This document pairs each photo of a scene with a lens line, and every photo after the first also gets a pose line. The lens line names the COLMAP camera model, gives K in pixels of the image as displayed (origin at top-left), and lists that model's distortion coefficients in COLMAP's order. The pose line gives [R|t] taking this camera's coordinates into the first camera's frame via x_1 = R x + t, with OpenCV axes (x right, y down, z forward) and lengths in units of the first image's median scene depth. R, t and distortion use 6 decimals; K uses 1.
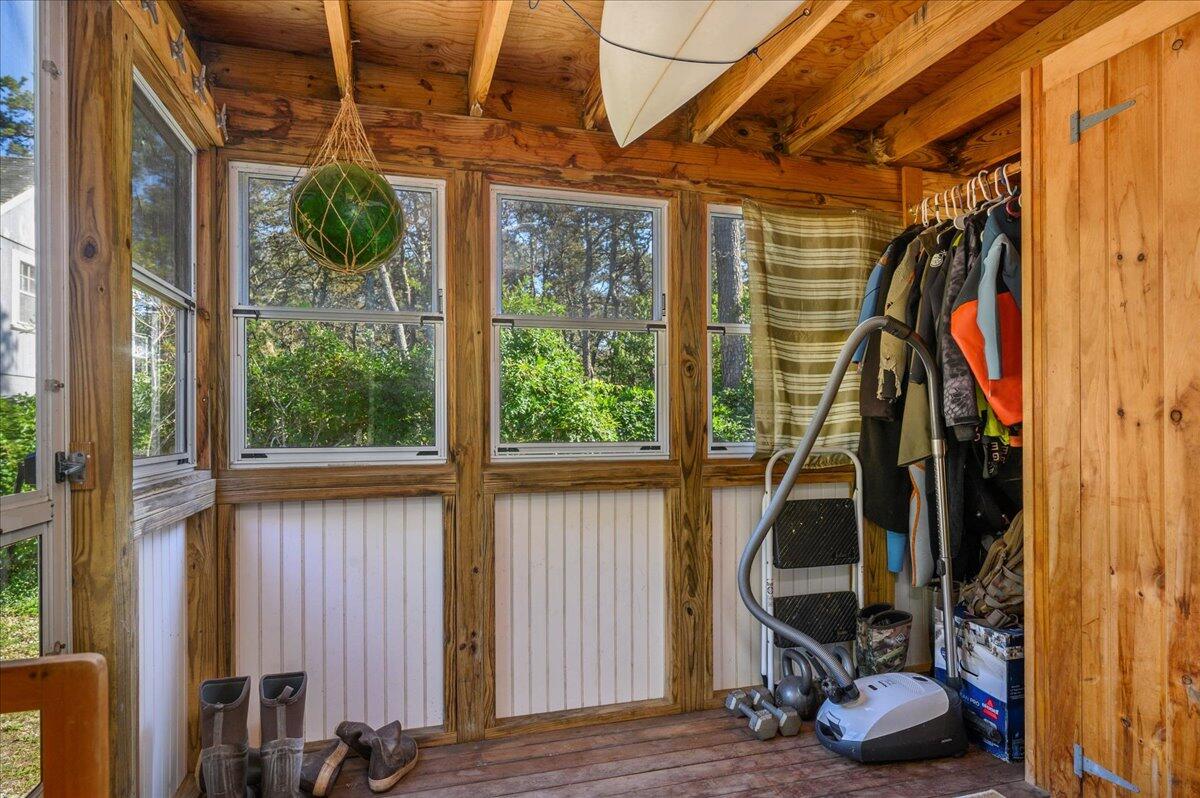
lens RADIAL K [[673.3, 0, 604.7], [0, 673.3, 428.8], [0, 0, 1]] dist [0.001823, 0.000014]
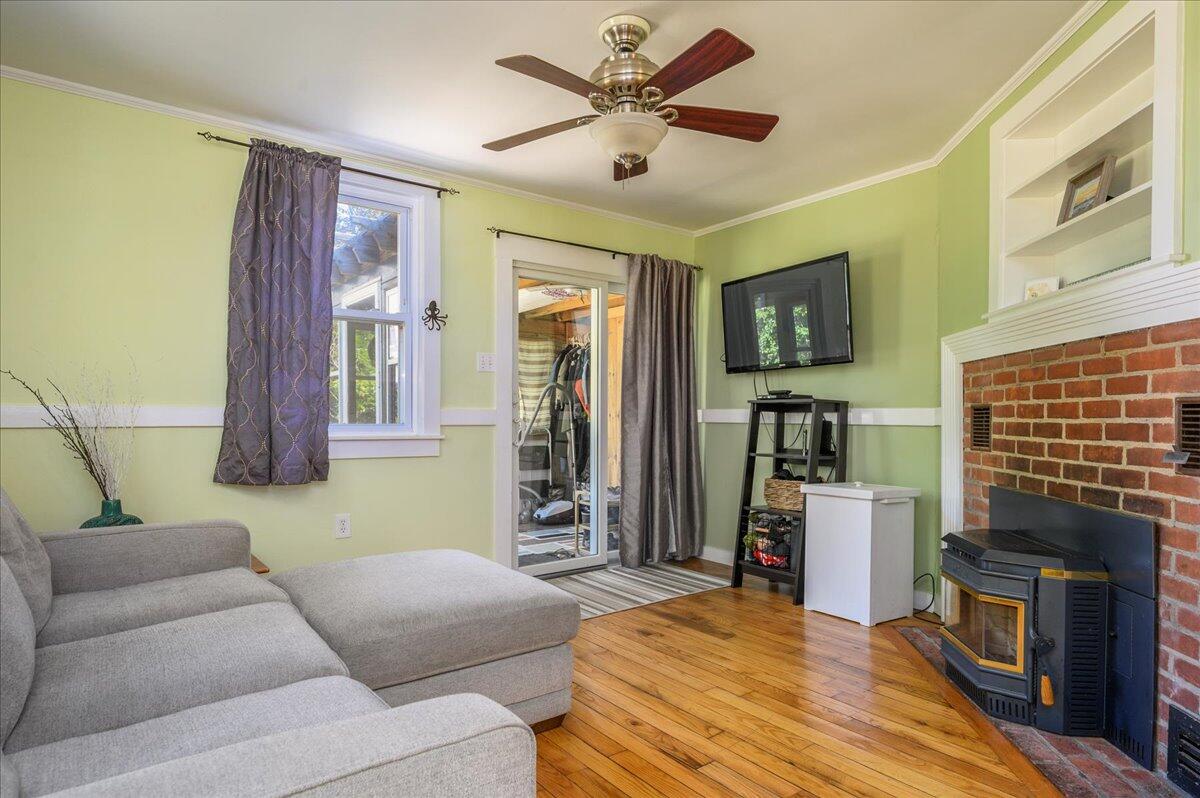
lens RADIAL K [[673.3, 0, 605.0], [0, 673.3, 426.8], [0, 0, 1]] dist [0.001823, 0.000014]
pose [[0.932754, -0.000342, 0.360512, -0.408907], [-0.002395, 0.999972, 0.007145, 0.008917], [-0.360504, -0.007528, 0.932727, -1.667621]]
